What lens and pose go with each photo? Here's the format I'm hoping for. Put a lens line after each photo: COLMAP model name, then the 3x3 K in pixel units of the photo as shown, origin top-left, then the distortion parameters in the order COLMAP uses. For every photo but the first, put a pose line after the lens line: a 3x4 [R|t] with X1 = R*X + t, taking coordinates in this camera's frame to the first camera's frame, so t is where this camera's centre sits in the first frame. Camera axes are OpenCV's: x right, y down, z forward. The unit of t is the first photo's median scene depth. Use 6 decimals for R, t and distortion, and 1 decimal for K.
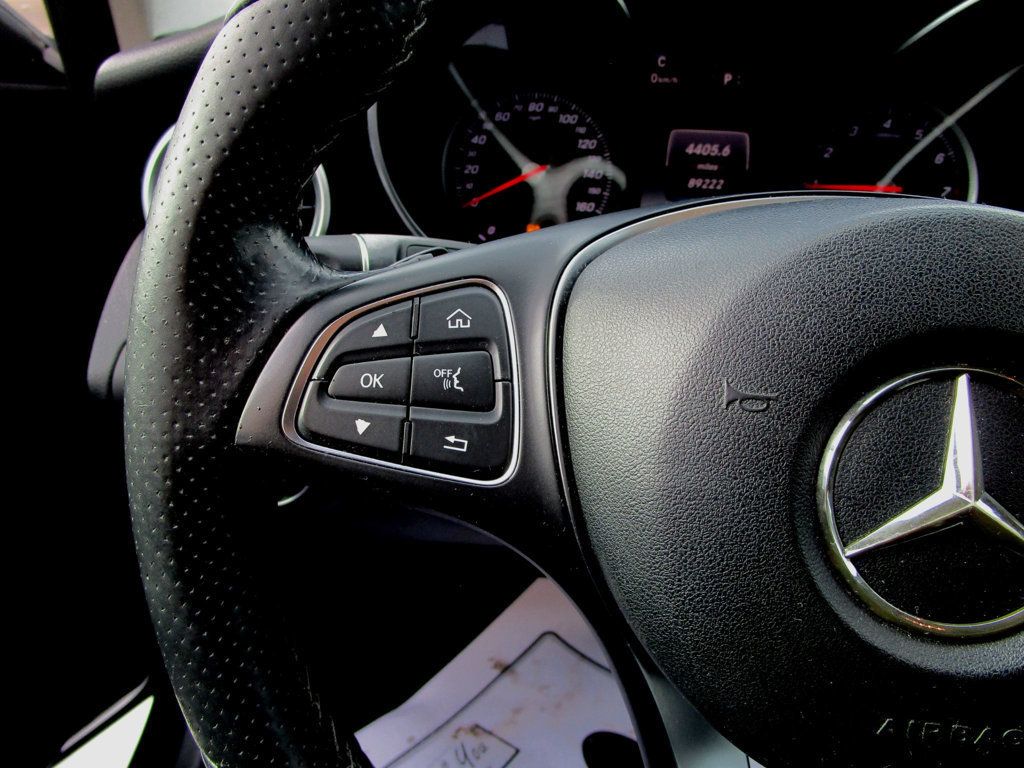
lens RADIAL K [[710.5, 0, 512.0], [0, 710.5, 384.0], [0, 0, 1]] dist [-0.001025, -0.001138]
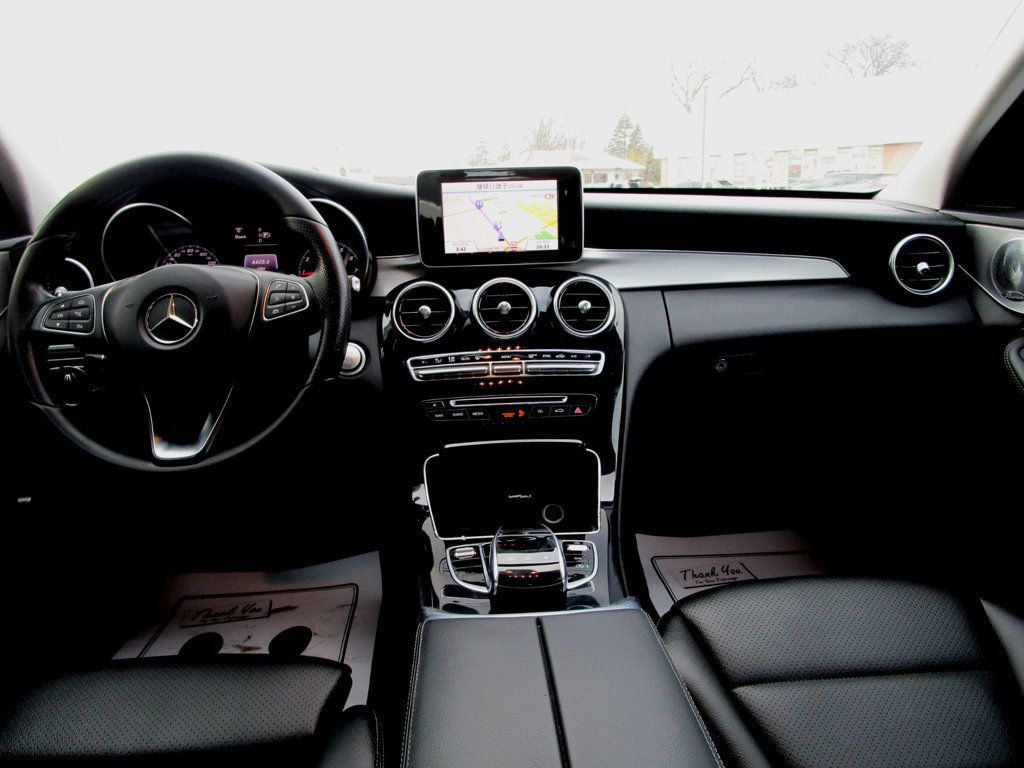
lens RADIAL K [[702.4, 0, 512.0], [0, 702.4, 384.0], [0, 0, 1]] dist [-0.007044, -0.004099]
pose [[0.995357, -0.082257, 0.049978, 1.607565], [0.090073, 0.979078, -0.182464, 1.012196], [-0.033924, 0.186118, 0.981942, -2.241425]]
